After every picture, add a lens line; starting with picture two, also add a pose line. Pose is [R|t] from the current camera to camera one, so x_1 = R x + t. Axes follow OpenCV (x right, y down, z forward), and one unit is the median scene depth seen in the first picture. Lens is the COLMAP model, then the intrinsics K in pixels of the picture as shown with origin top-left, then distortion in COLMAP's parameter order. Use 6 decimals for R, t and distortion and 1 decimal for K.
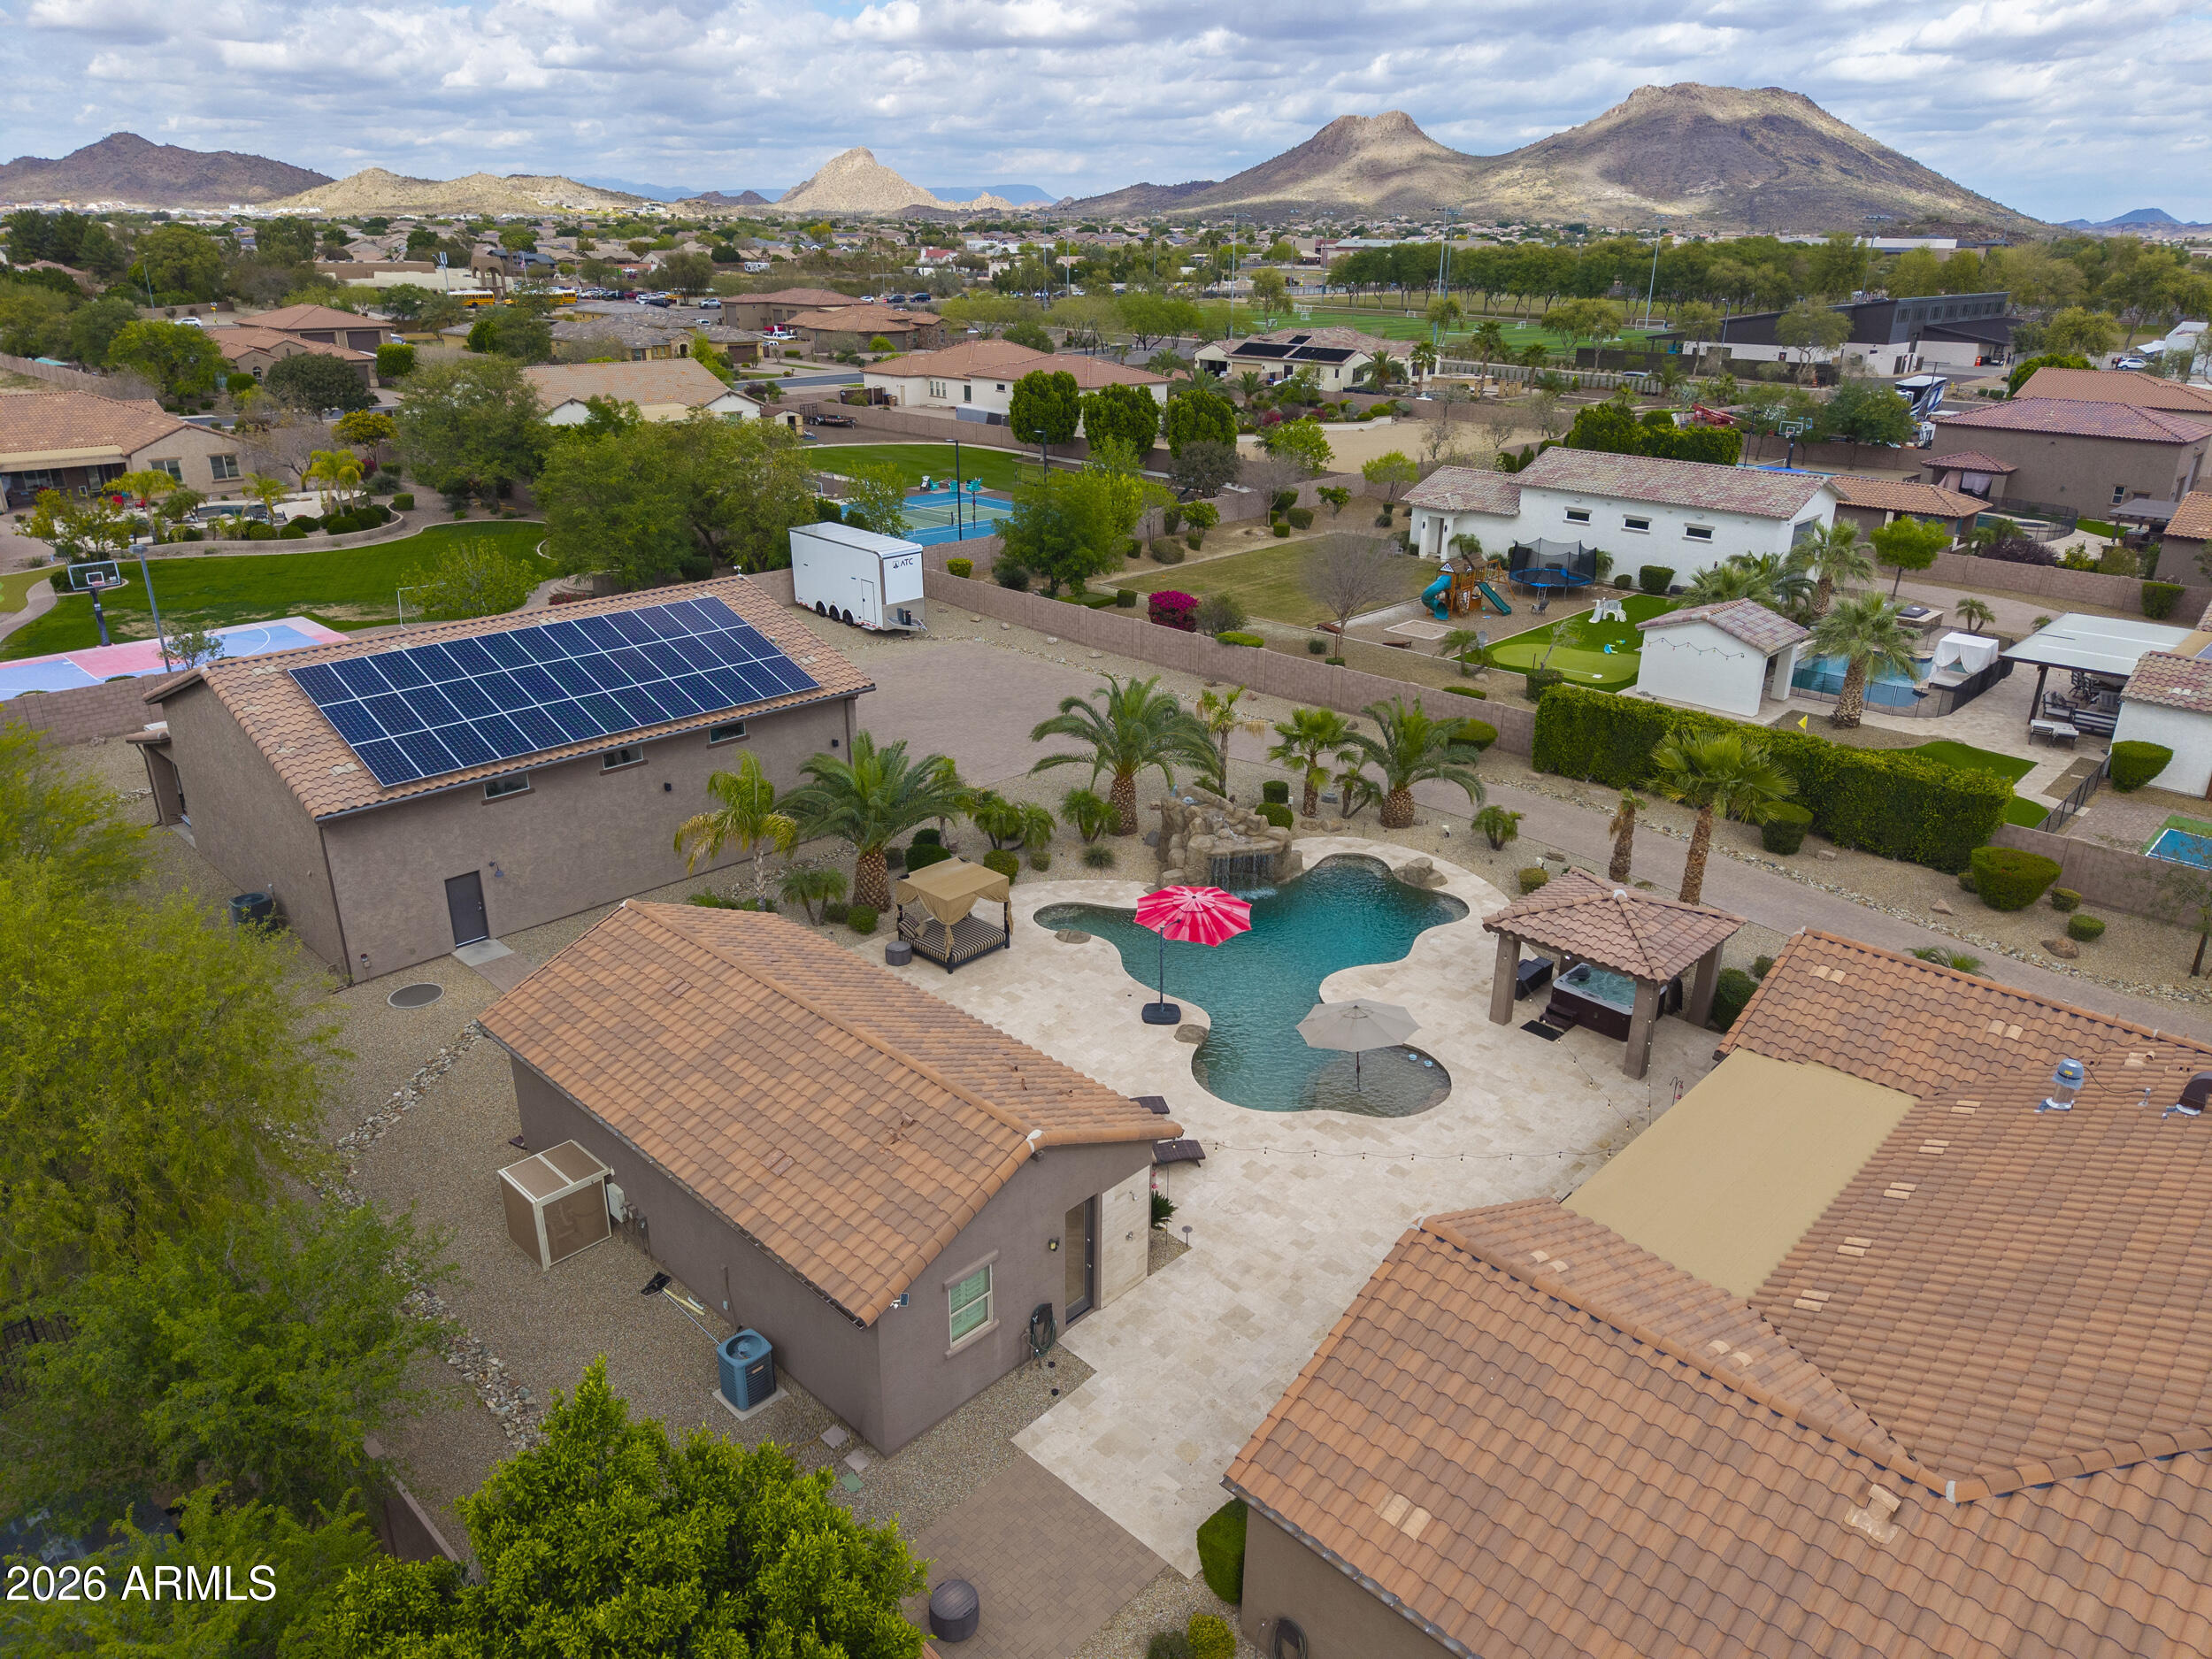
lens RADIAL K [[1479.0, 0, 1112.4], [0, 1479.0, 826.6], [0, 0, 1]] dist [0.026161, -0.023188]
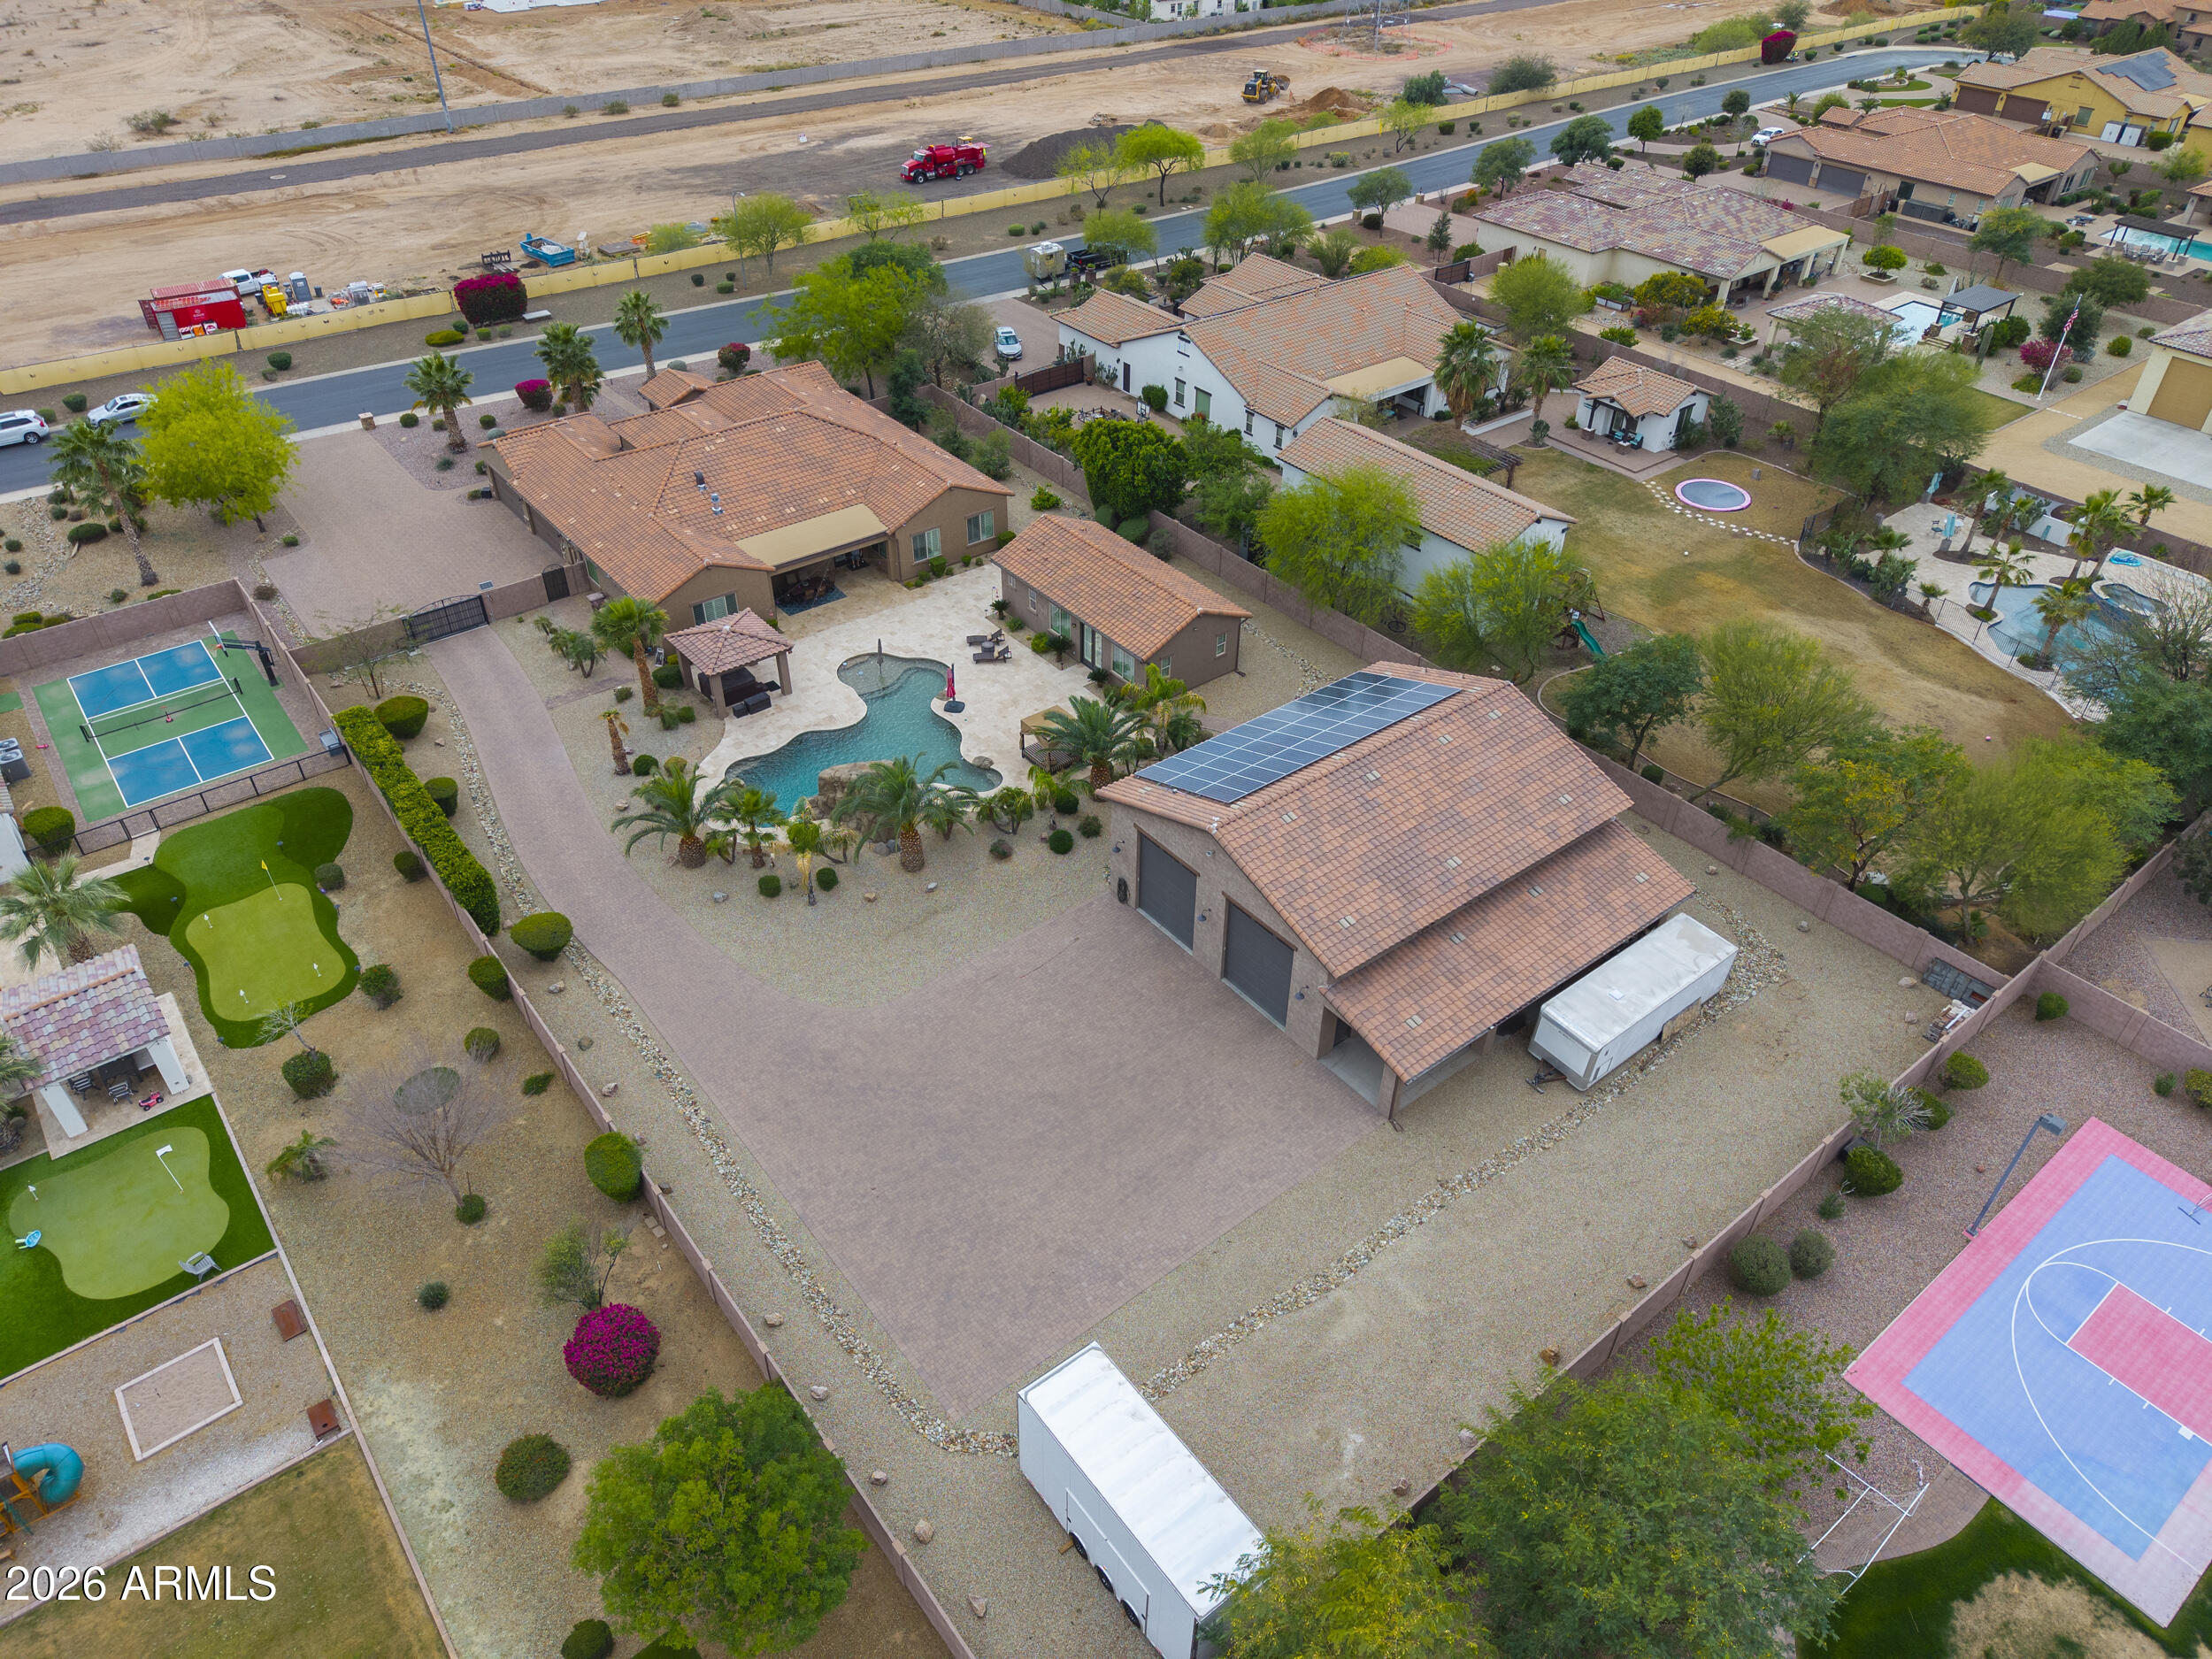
lens RADIAL K [[1479.0, 0, 1112.4], [0, 1479.0, 826.6], [0, 0, 1]] dist [0.026161, -0.023188]
pose [[-0.990378, -0.104532, 0.090694, -0.190110], [0.025157, 0.508438, 0.860731, -0.758793], [-0.136086, 0.854730, -0.500916, 1.074504]]
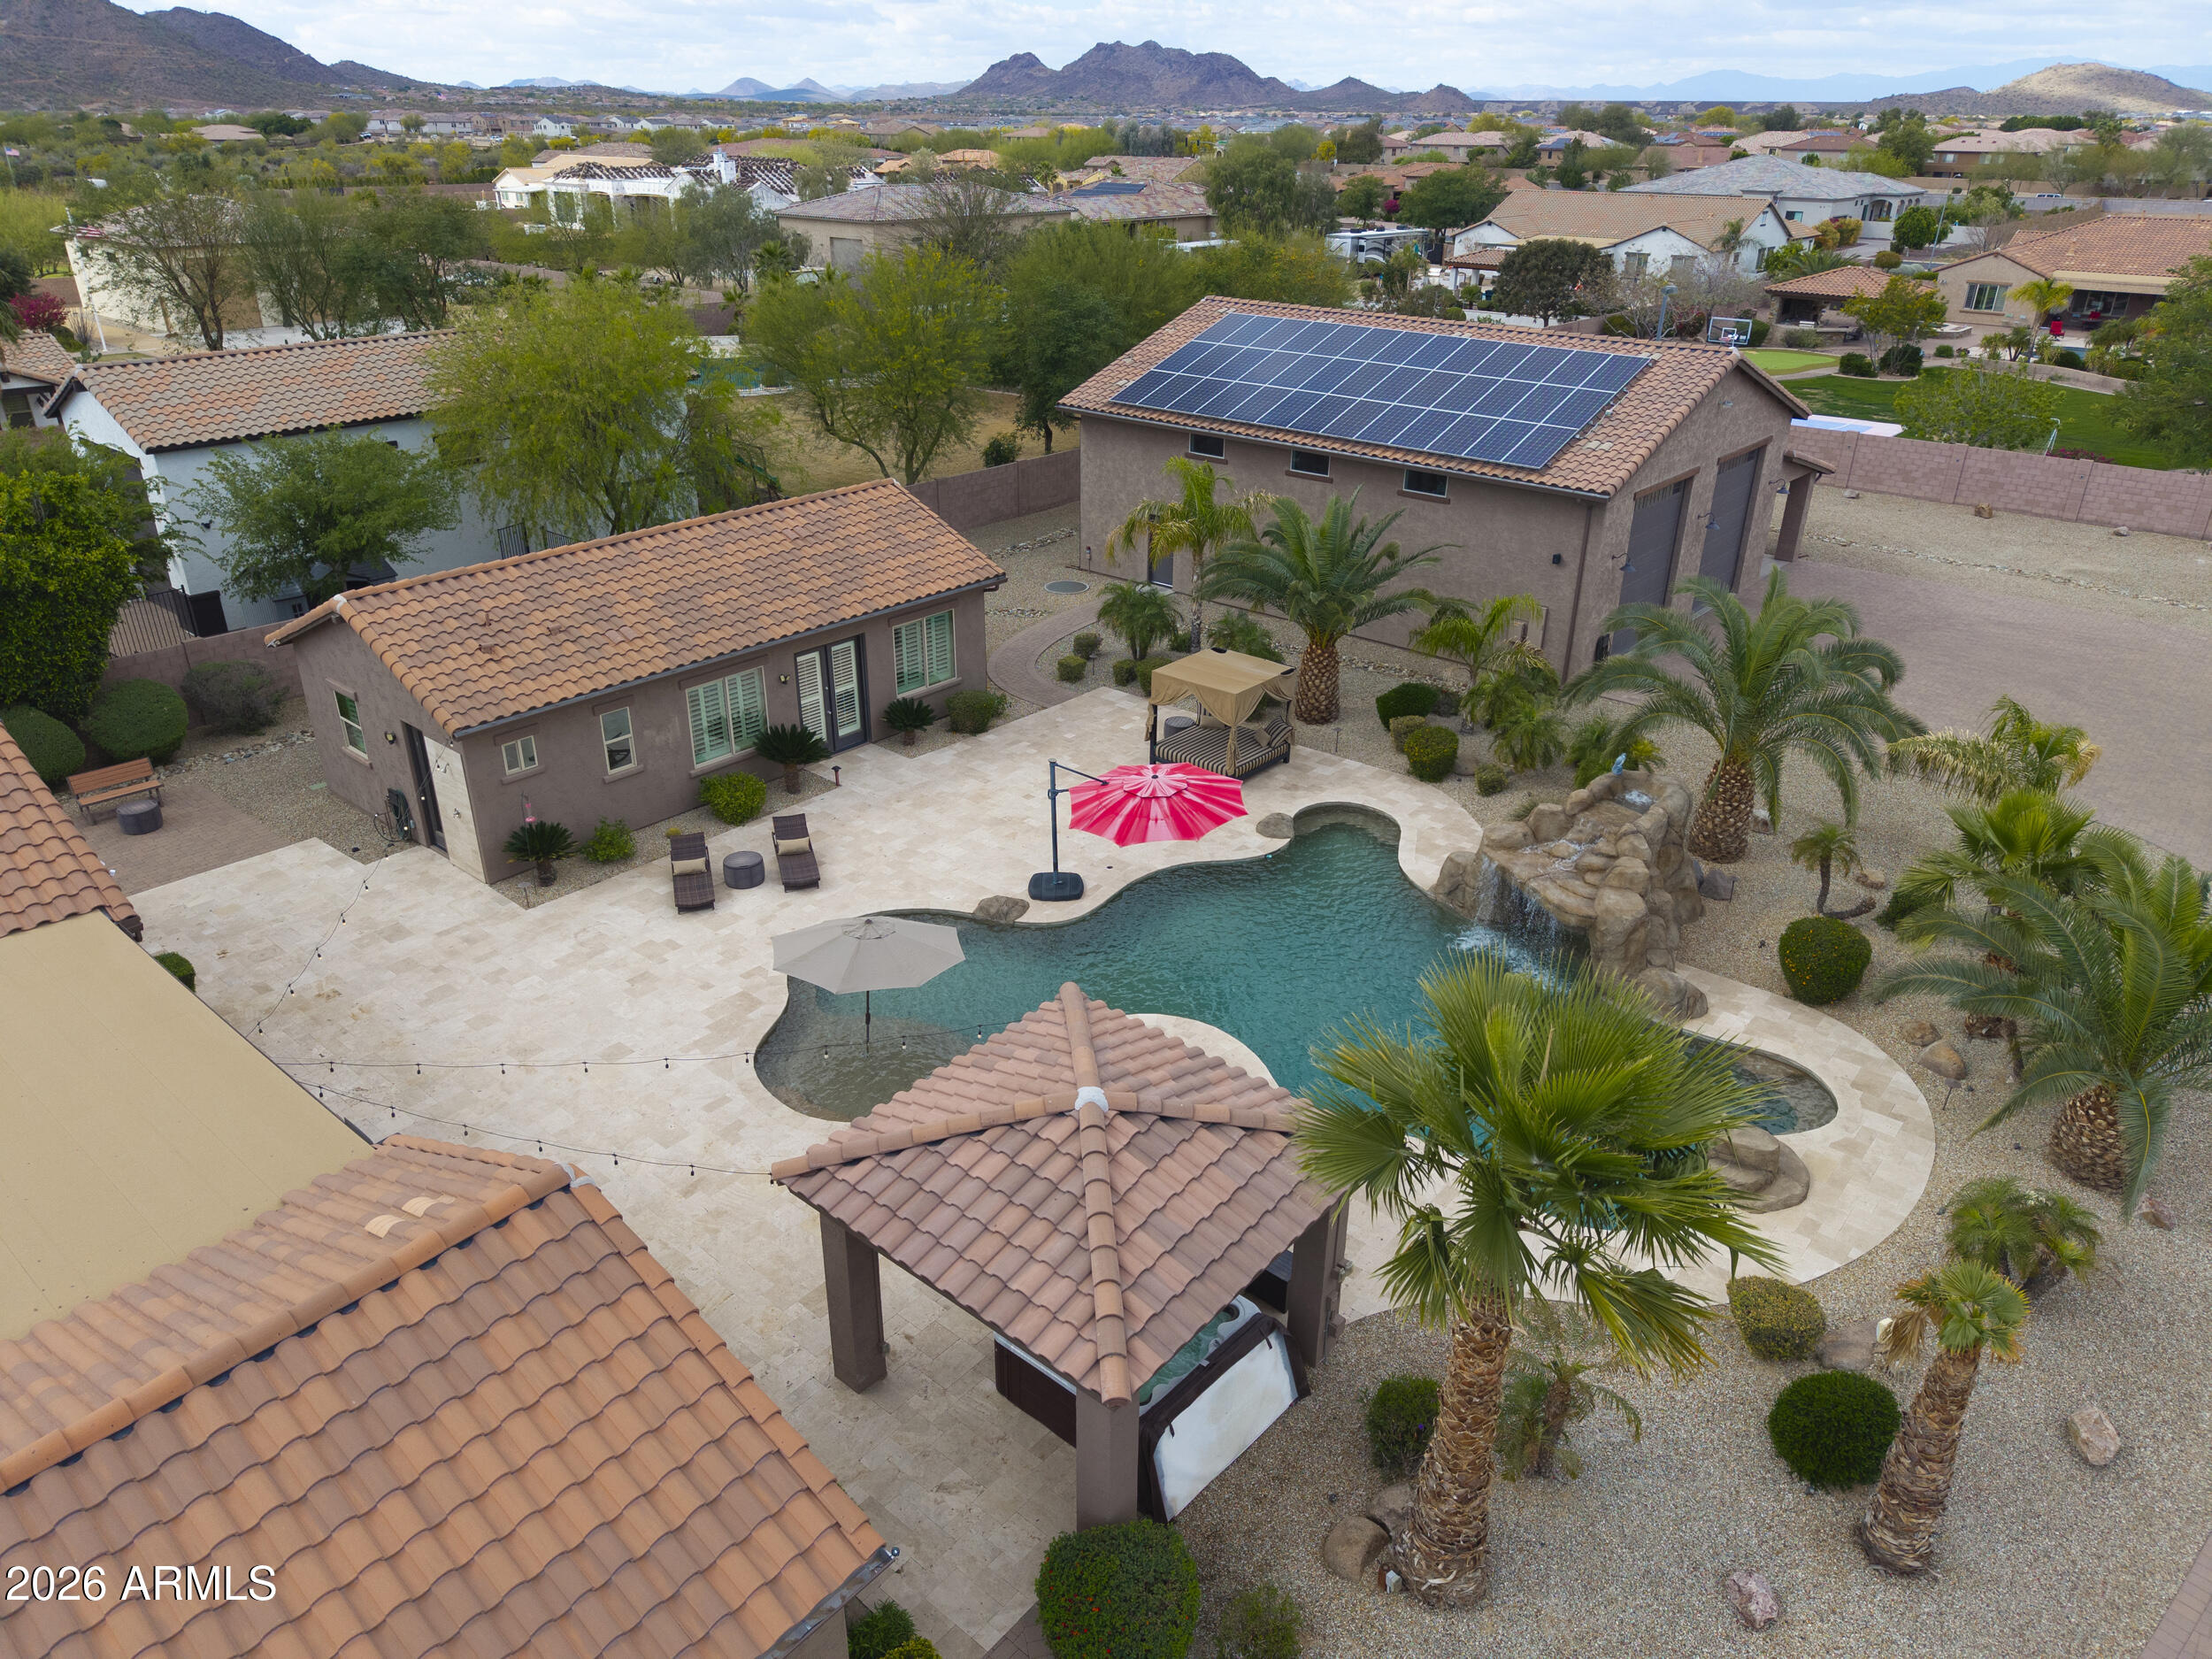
lens RADIAL K [[1479.0, 0, 1112.4], [0, 1479.0, 826.6], [0, 0, 1]] dist [0.026161, -0.023188]
pose [[0.056836, 0.419219, -0.906104, 0.338958], [-0.376302, 0.849632, 0.369488, -0.086264], [0.924752, 0.319969, 0.206042, 0.448029]]
